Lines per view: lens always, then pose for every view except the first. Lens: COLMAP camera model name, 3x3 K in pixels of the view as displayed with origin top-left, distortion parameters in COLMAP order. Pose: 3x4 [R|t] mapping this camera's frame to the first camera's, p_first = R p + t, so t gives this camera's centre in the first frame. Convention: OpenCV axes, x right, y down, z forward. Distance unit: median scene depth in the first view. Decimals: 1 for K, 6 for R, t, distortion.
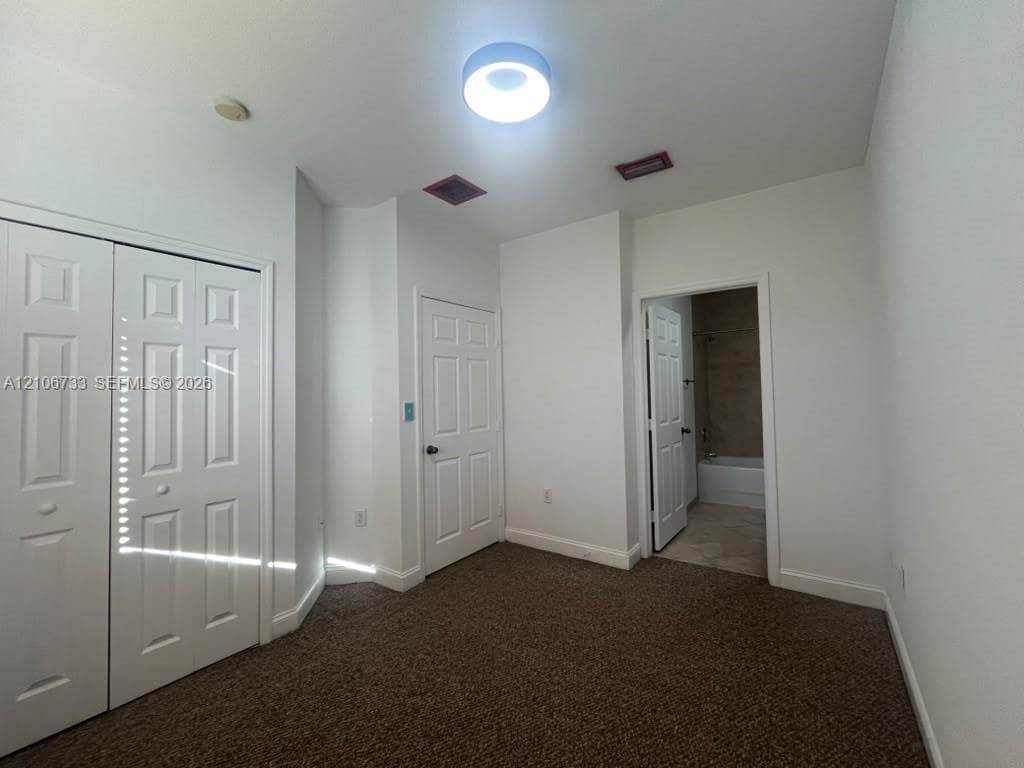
lens RADIAL K [[425.5, 0, 512.0], [0, 425.5, 384.0], [0, 0, 1]] dist [0.001429, 0.000494]
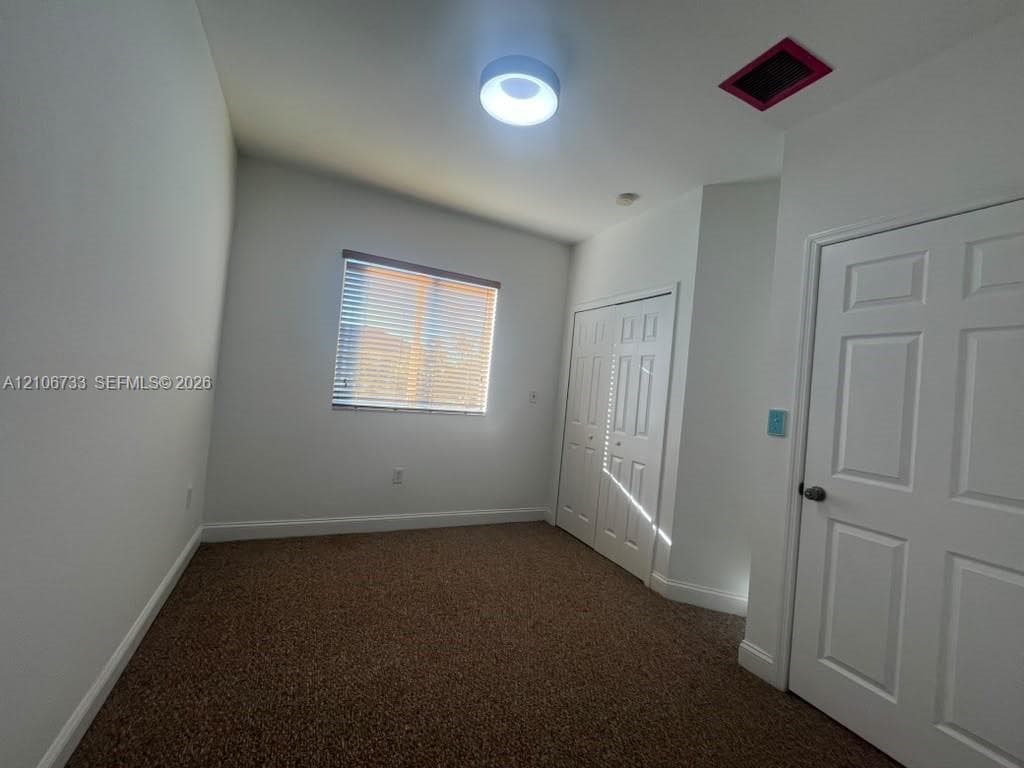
lens RADIAL K [[412.1, 0, 512.0], [0, 412.1, 384.0], [0, 0, 1]] dist [-0.000093, -0.000040]
pose [[-0.463484, -0.033834, -0.885459, 0.739020], [-0.066347, 0.997791, -0.003398, 0.042472], [0.883618, 0.057172, -0.464705, 1.229007]]
